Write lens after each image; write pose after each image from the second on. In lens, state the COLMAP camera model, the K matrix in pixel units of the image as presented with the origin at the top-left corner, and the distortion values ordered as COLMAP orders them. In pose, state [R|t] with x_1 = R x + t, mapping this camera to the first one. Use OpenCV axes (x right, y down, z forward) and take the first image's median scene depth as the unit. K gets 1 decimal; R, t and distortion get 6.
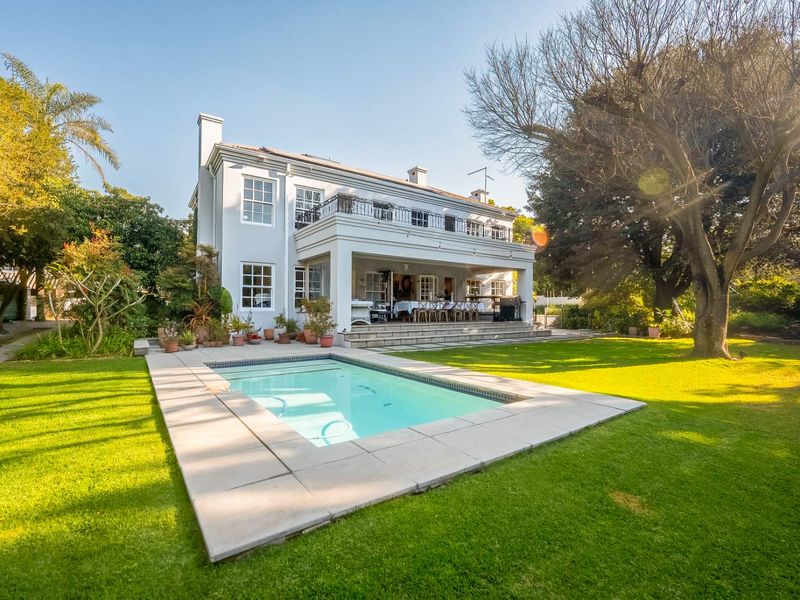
lens RADIAL K [[401.9, 0, 400.0], [0, 401.9, 300.0], [0, 0, 1]] dist [-0.015277, -0.000447]
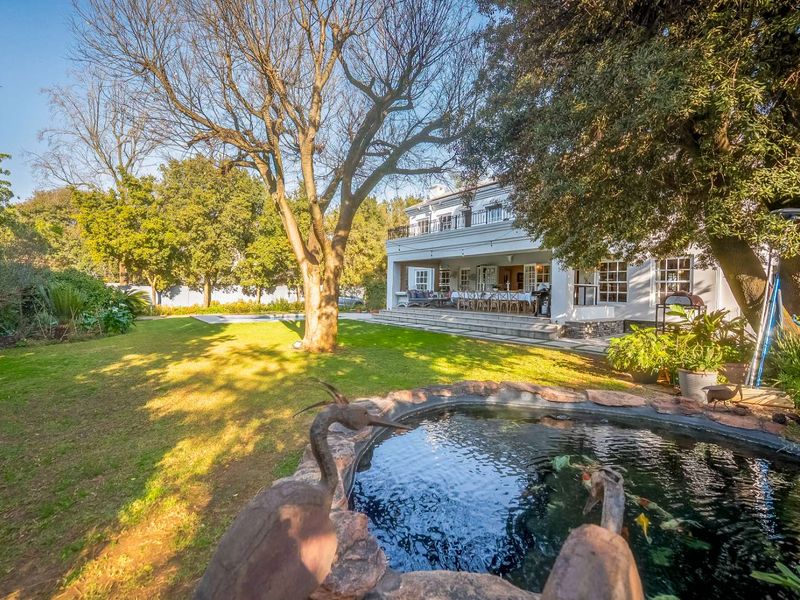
lens RADIAL K [[401.9, 0, 400.0], [0, 401.9, 300.0], [0, 0, 1]] dist [-0.015277, -0.000447]
pose [[0.050021, 0.005495, -0.998733, 1.103677], [-0.006830, 0.999963, 0.005160, 0.021299], [0.998725, 0.006564, 0.050056, 0.733793]]
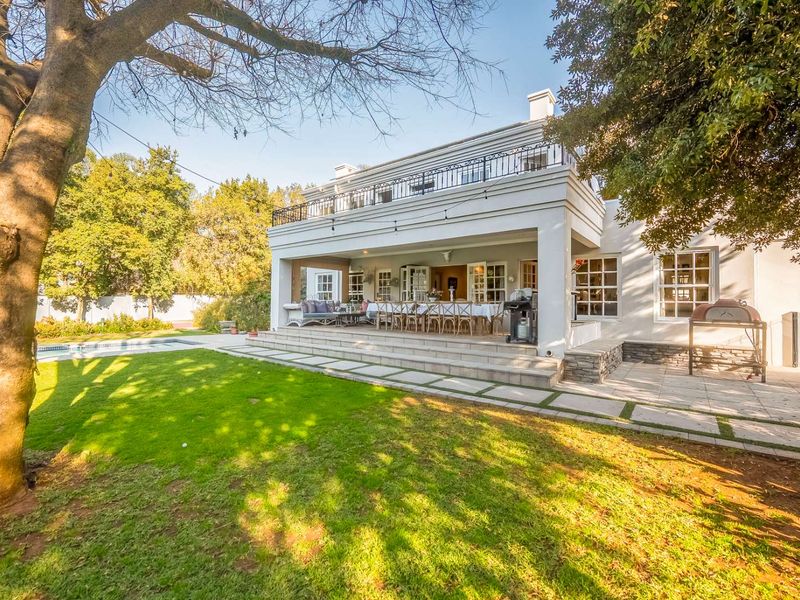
lens RADIAL K [[401.9, 0, 400.0], [0, 401.9, 300.0], [0, 0, 1]] dist [-0.015277, -0.000447]
pose [[0.272197, -0.018942, -0.962055, 0.746190], [0.006710, 0.999819, -0.017787, 0.011700], [0.962218, -0.001614, 0.272275, 0.784824]]
